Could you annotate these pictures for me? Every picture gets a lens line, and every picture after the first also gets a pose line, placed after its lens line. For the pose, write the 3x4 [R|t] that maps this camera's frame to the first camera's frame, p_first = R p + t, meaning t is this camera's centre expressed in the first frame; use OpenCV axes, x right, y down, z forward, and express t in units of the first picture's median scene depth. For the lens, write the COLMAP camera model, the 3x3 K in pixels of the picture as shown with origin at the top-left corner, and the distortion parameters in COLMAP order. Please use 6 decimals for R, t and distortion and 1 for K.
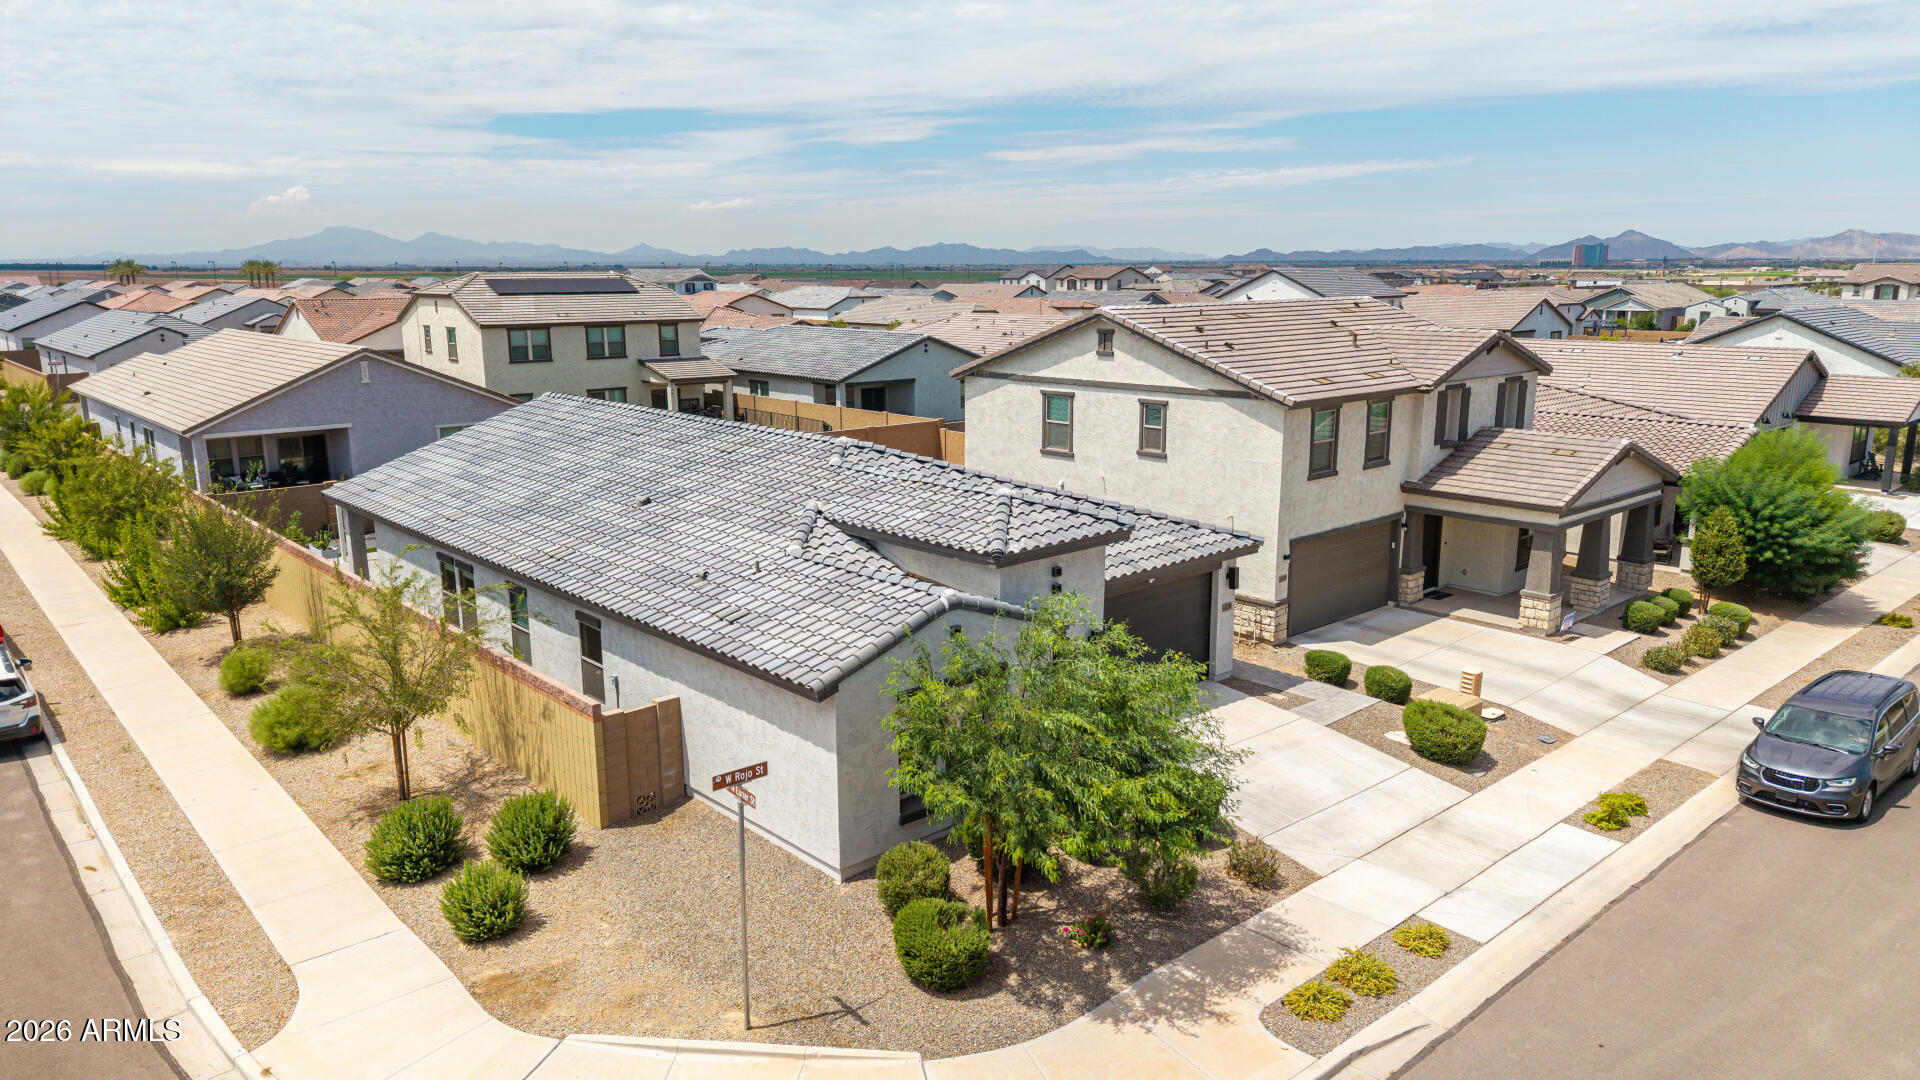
lens RADIAL K [[1273.4, 0, 963.2], [0, 1273.4, 542.5], [0, 0, 1]] dist [0.055322, -0.069155]
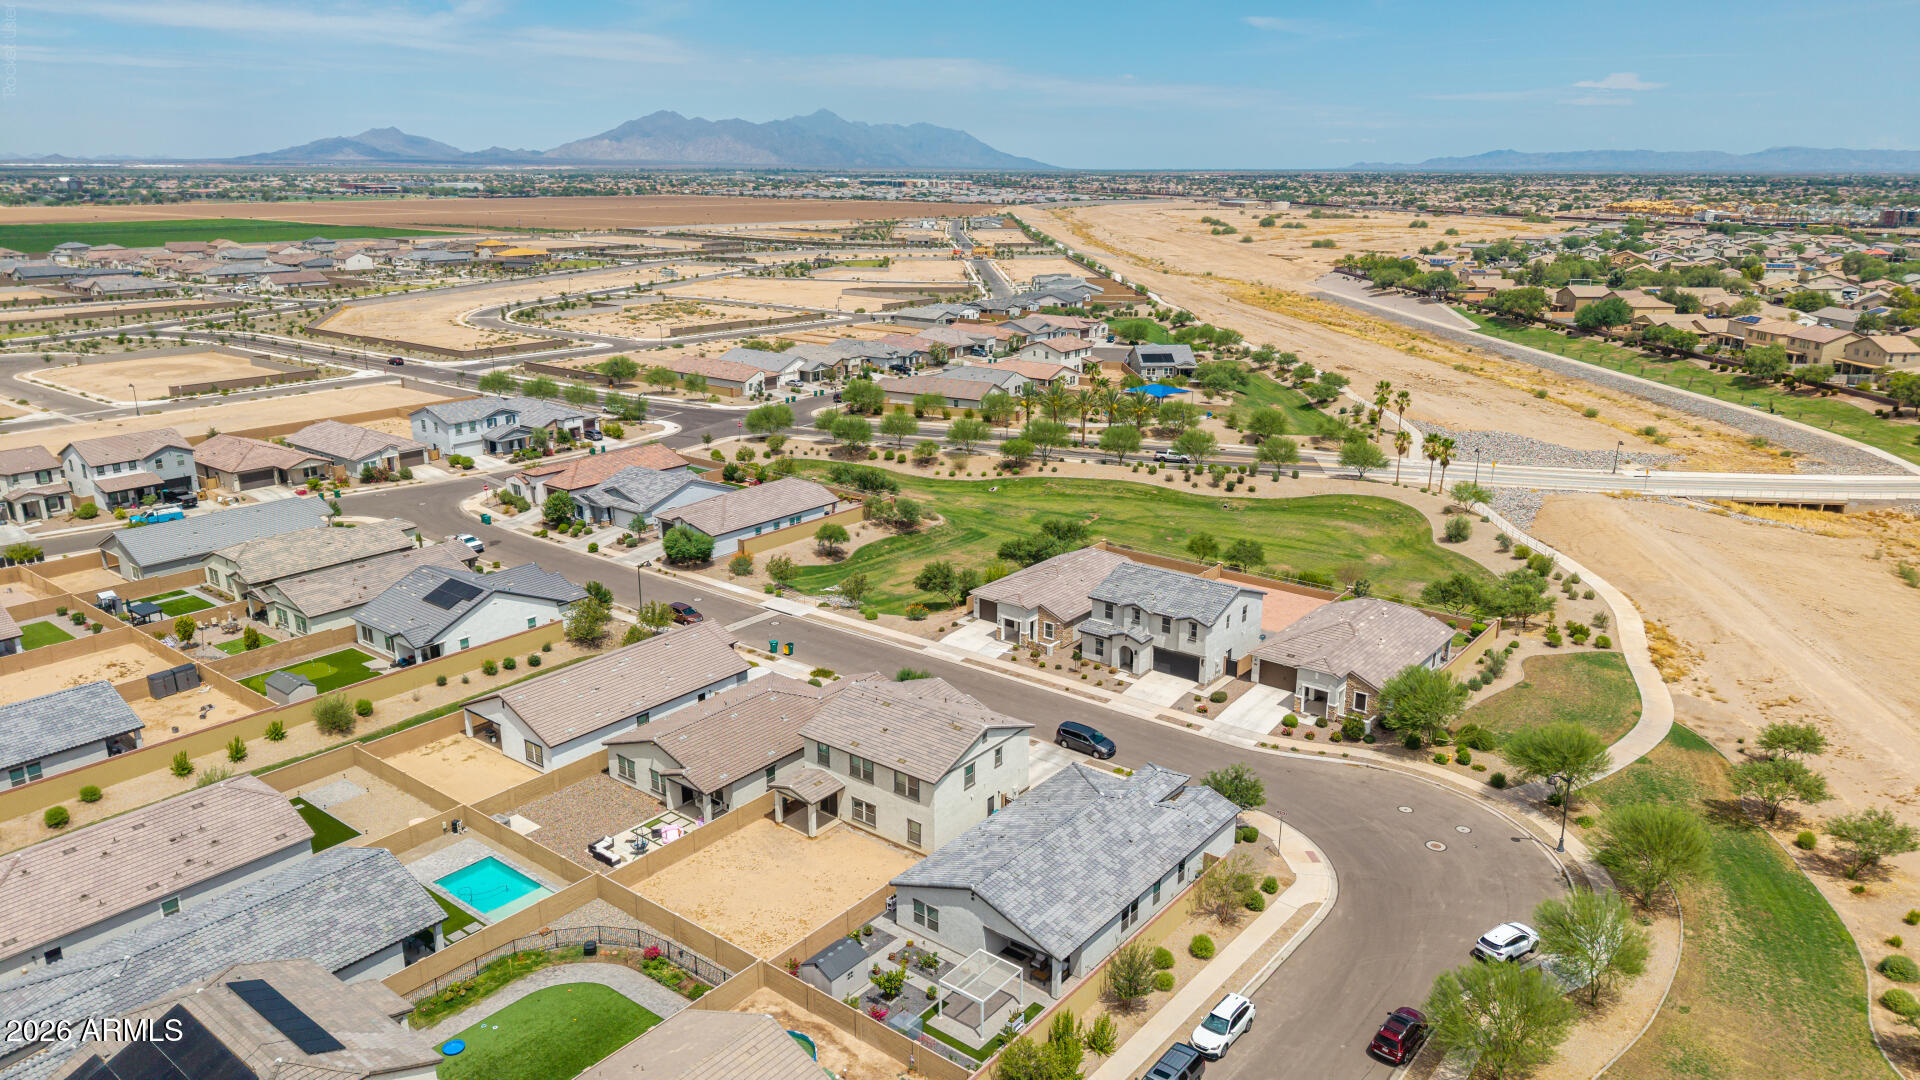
lens RADIAL K [[1265.8, 0, 961.8], [0, 1265.8, 549.3], [0, 0, 1]] dist [0.066317, -0.079207]
pose [[-0.169053, -0.282486, 0.944258, -2.397759], [0.206981, 0.926508, 0.314232, -1.441179], [-0.963629, 0.248565, -0.098160, 1.273218]]
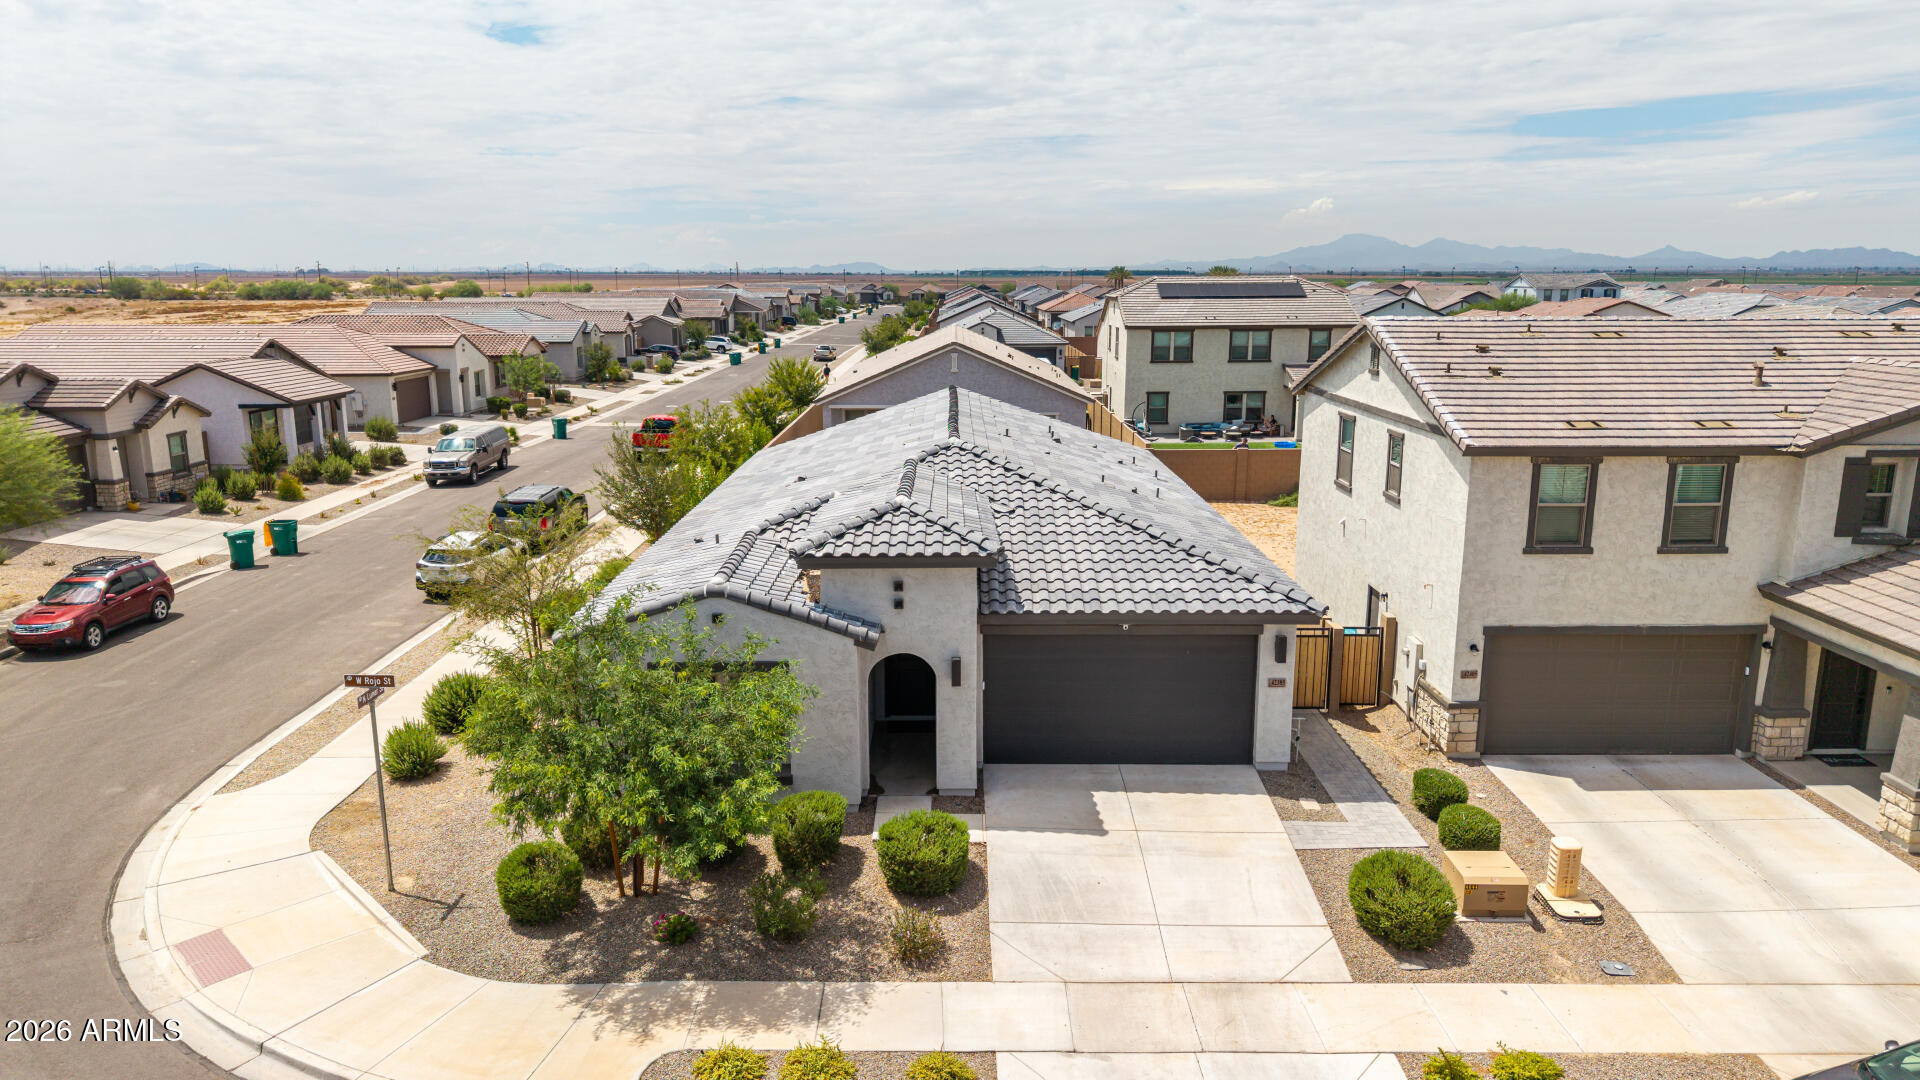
lens RADIAL K [[1273.4, 0, 963.2], [0, 1273.4, 542.5], [0, 0, 1]] dist [0.055322, -0.069155]
pose [[0.745830, 0.139331, -0.651401, 0.499520], [-0.141911, 0.988667, 0.048988, -0.043496], [0.650844, 0.055904, 0.757150, 0.206235]]
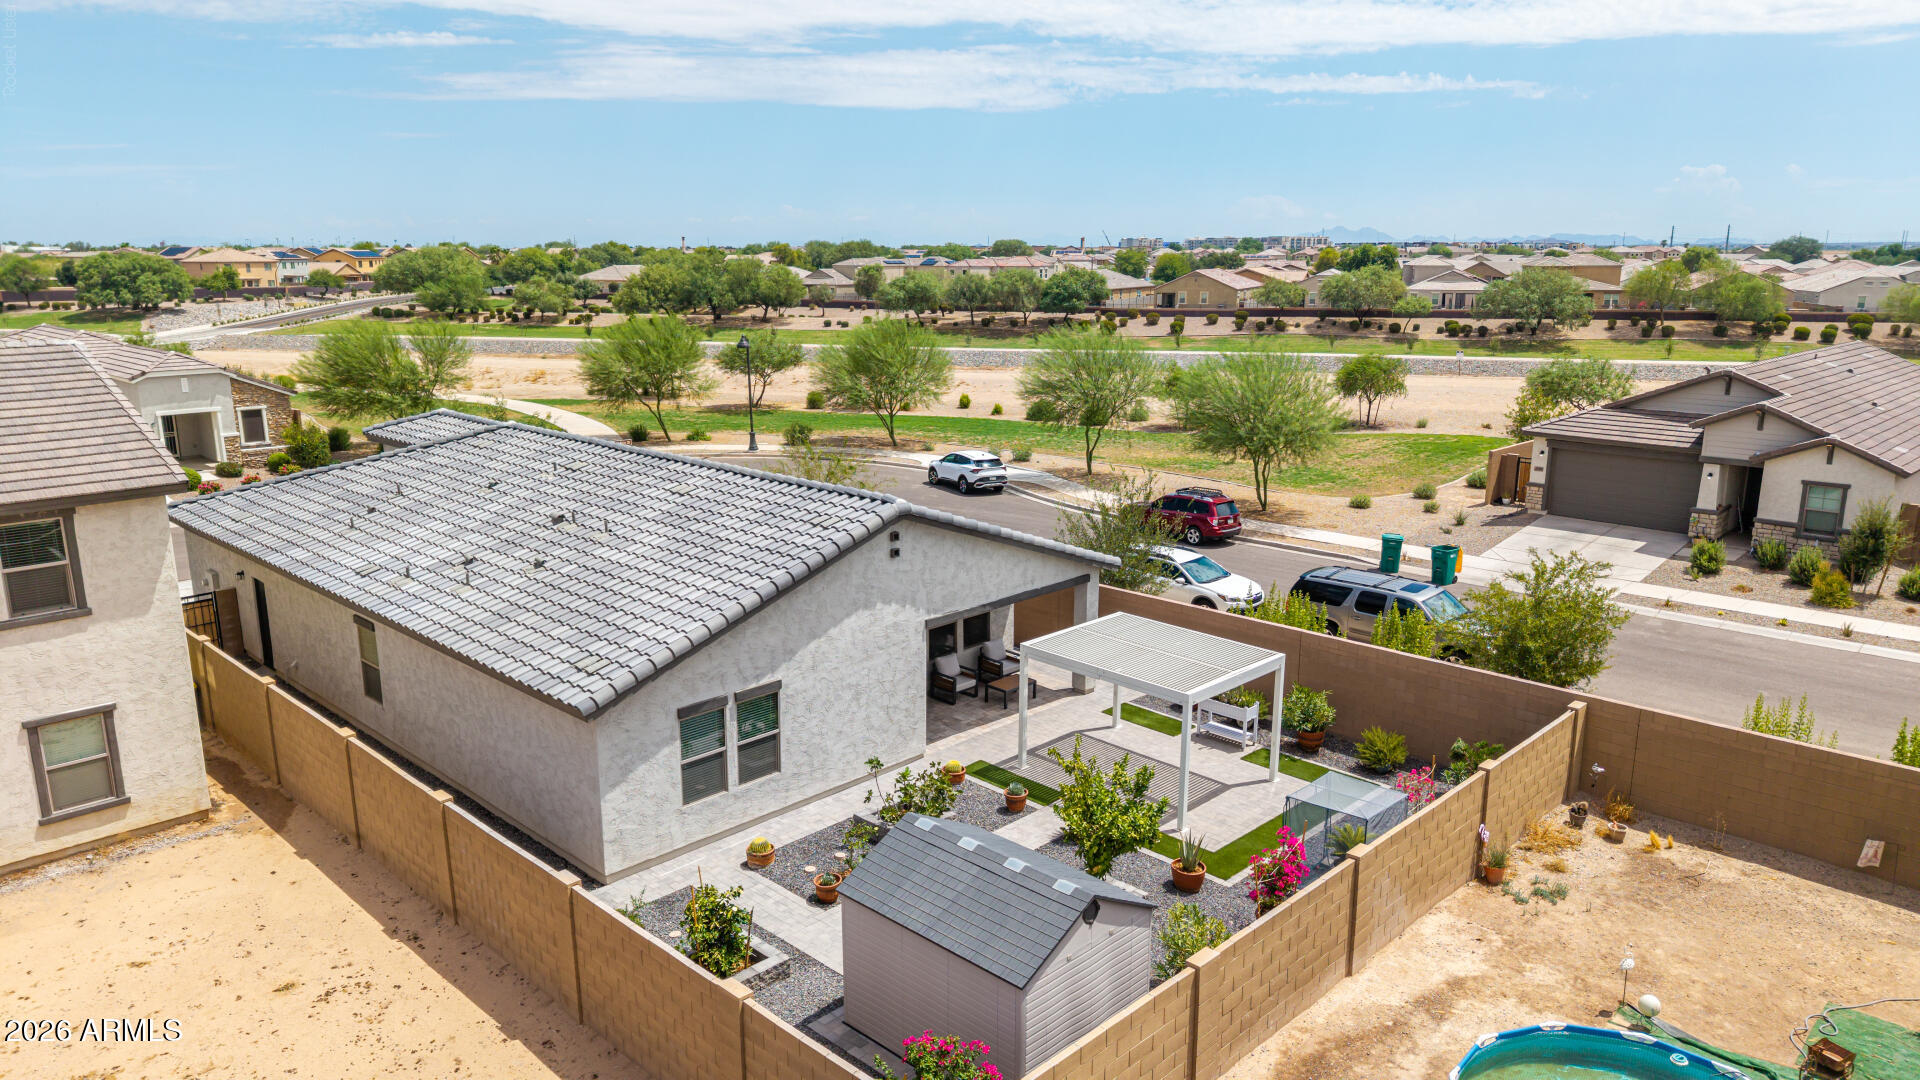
lens RADIAL K [[1283.8, 0, 967.9], [0, 1283.8, 537.4], [0, 0, 1]] dist [0.007099, -0.000764]
pose [[-0.997726, 0.014728, -0.065779, -0.370625], [-0.014361, 0.906990, 0.420908, -0.420618], [0.065860, 0.420895, -0.904715, 1.835745]]
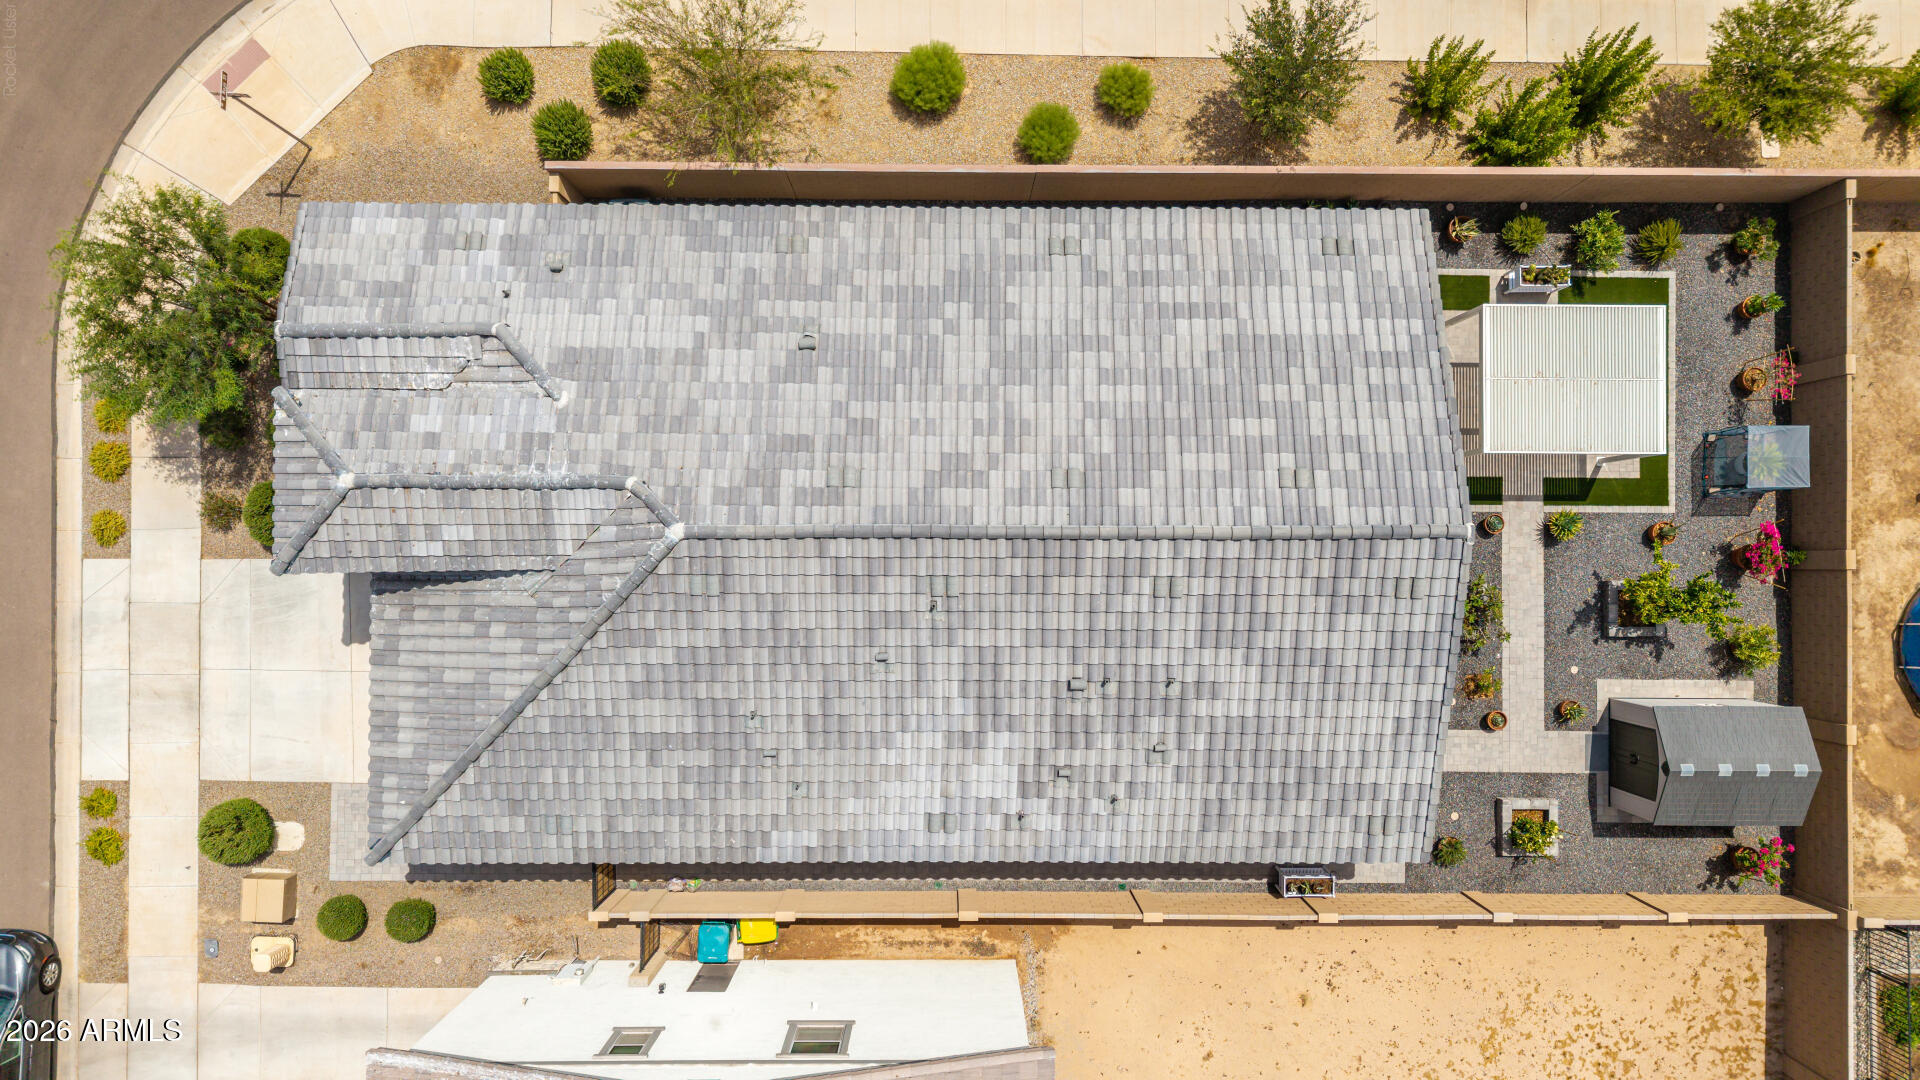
lens RADIAL K [[1273.4, 0, 963.2], [0, 1273.4, 542.5], [0, 0, 1]] dist [0.055322, -0.069155]
pose [[-0.672334, 0.740183, -0.009824, -0.178718], [-0.166365, -0.138157, 0.976338, -0.799141], [0.721312, 0.658059, 0.216028, 0.820120]]
